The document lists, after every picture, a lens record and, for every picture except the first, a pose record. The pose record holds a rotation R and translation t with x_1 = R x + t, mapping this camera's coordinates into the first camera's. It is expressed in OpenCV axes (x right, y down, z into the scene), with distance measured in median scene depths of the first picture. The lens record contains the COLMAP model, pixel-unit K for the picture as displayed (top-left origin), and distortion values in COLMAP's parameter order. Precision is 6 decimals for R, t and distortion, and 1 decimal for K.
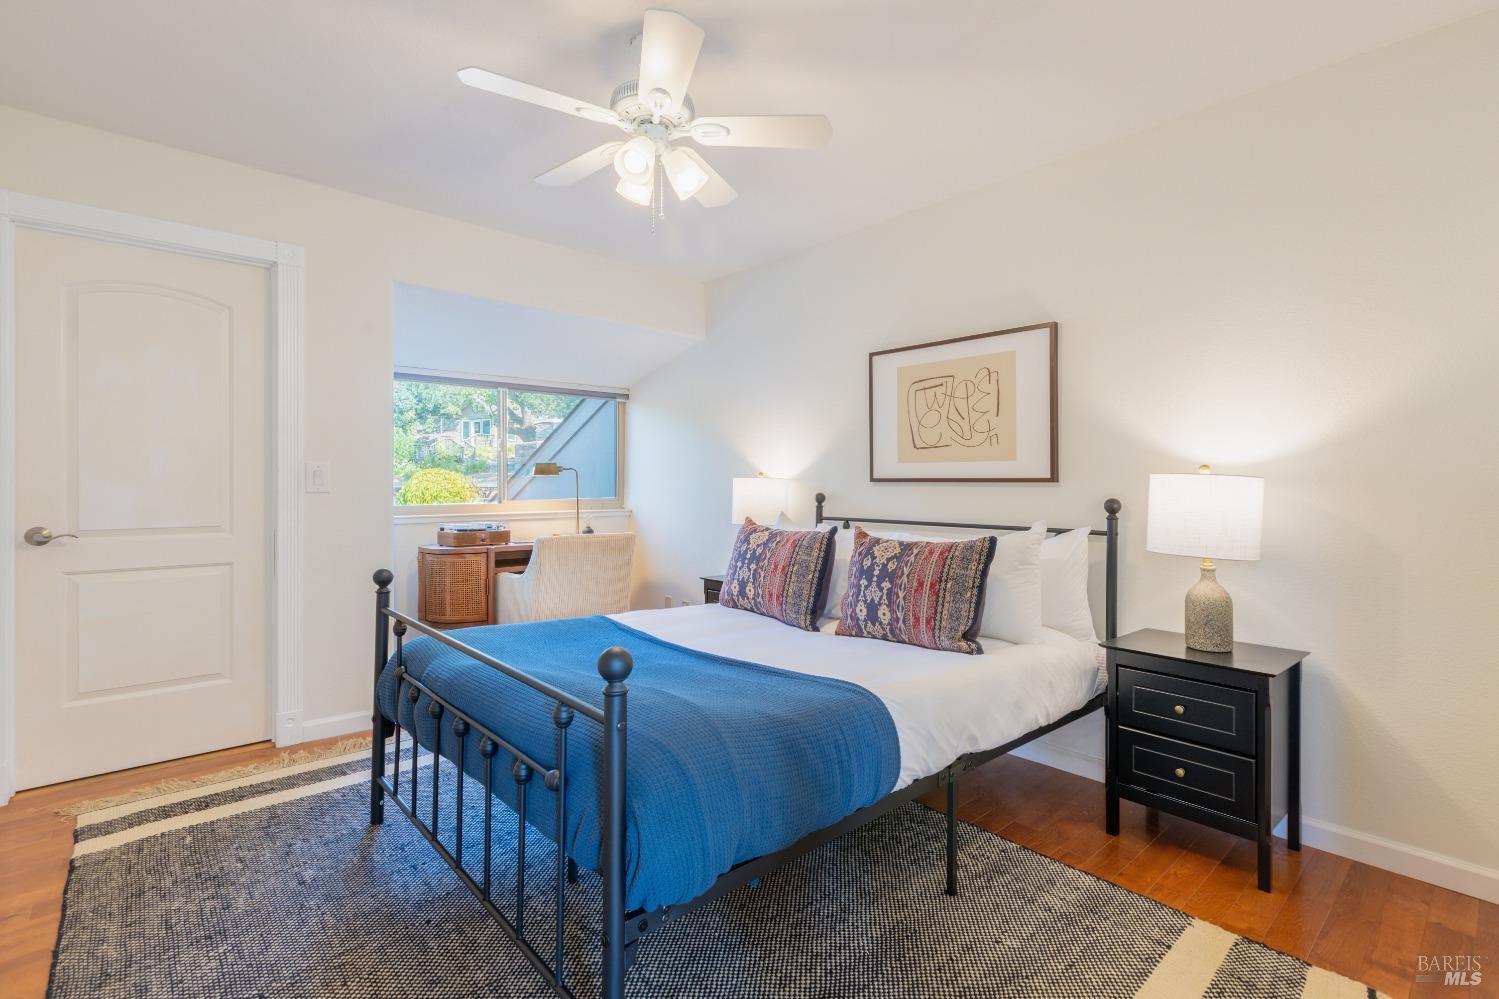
lens RADIAL K [[688.0, 0, 788.6], [0, 688.0, 489.7], [0, 0, 1]] dist [0.004796, -0.000176]
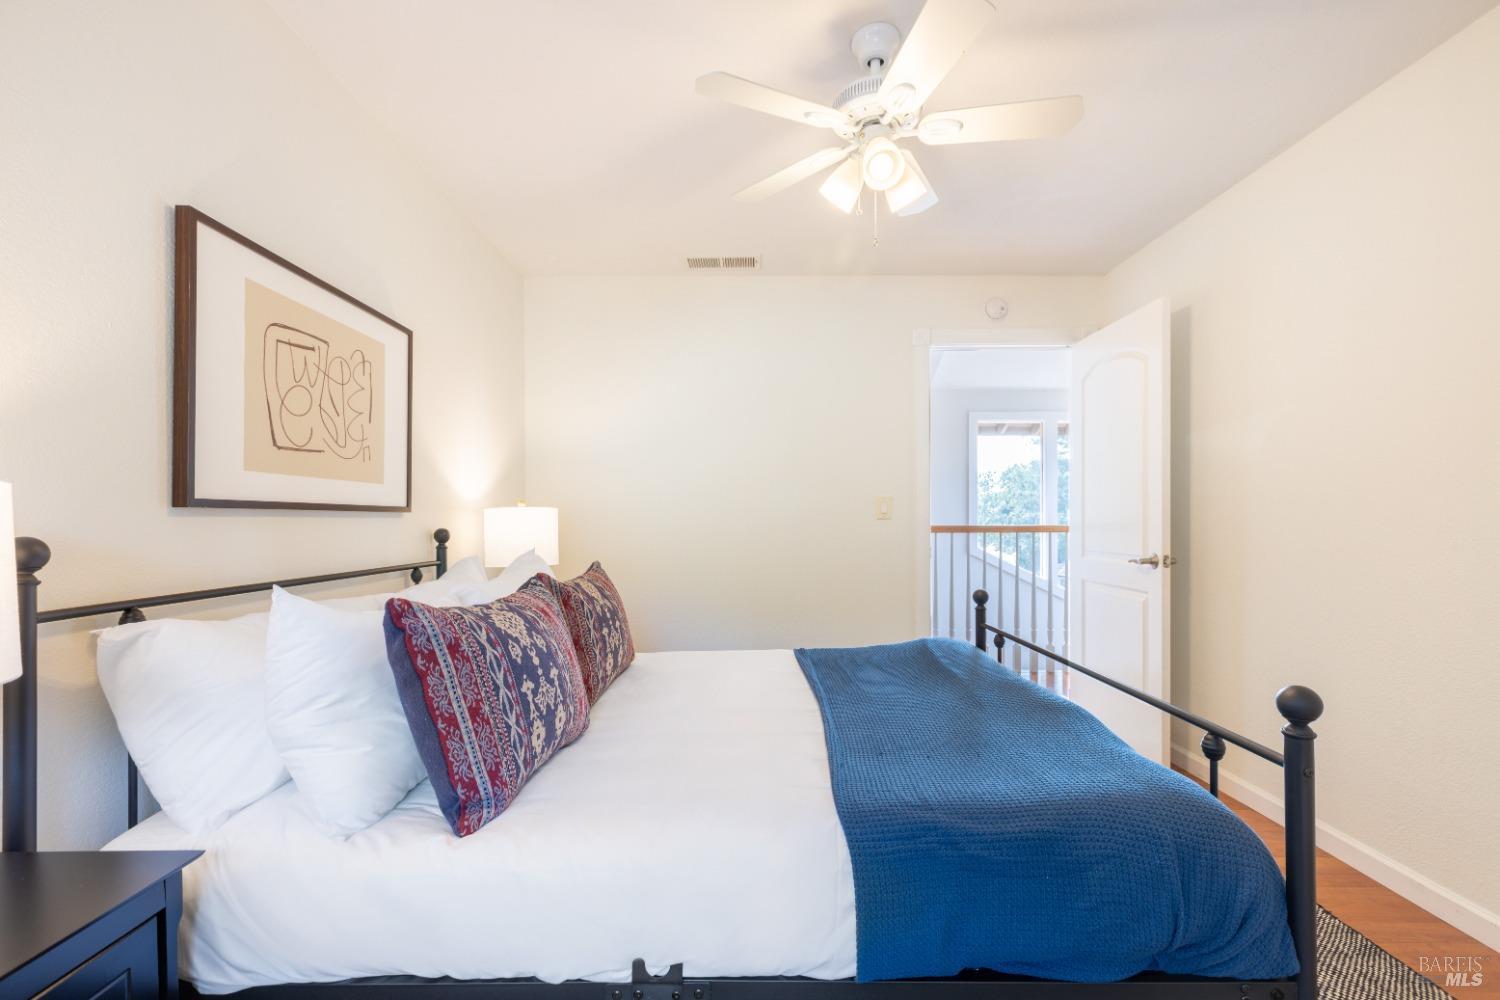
lens RADIAL K [[688.4, 0, 751.6], [0, 688.4, 505.6], [0, 0, 1]] dist [0.004796, -0.000176]
pose [[-0.721245, 0.012162, 0.692573, -0.492262], [0.004718, 0.999909, -0.012646, -0.005967], [-0.692664, -0.005853, -0.721237, 1.216804]]
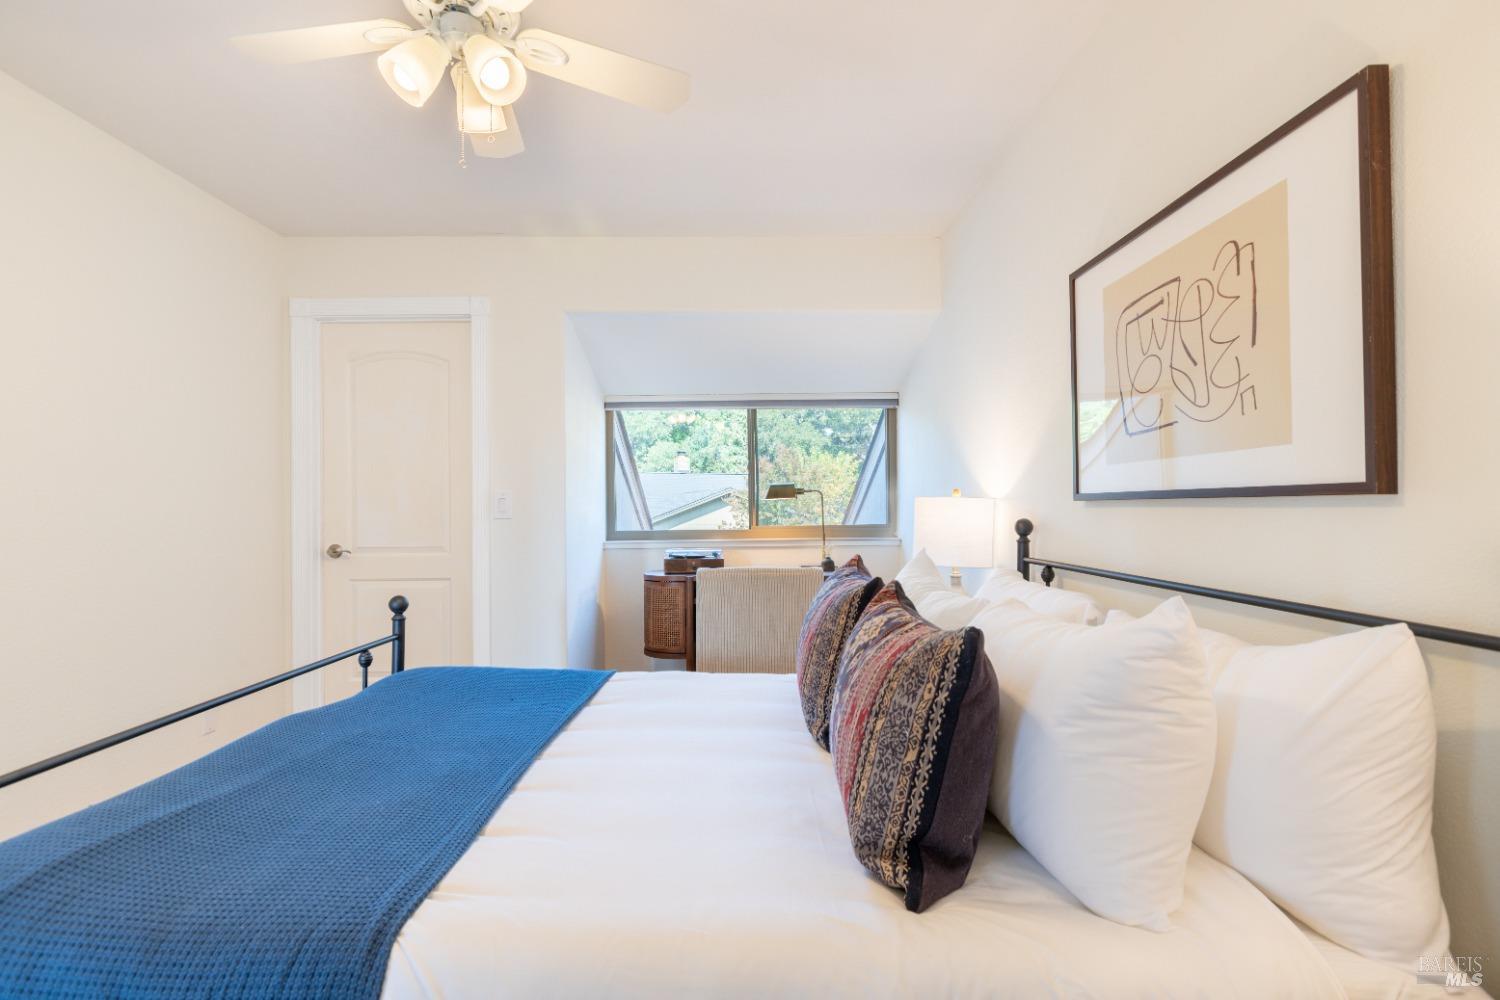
lens RADIAL K [[708.3, 0, 748.6], [0, 708.3, 508.6], [0, 0, 1]] dist [-0.000767, -0.001585]
pose [[0.732448, -0.007882, -0.680777, 0.363626], [0.003109, 0.999961, -0.008233, -0.000818], [0.680816, 0.003914, 0.732444, 0.444092]]
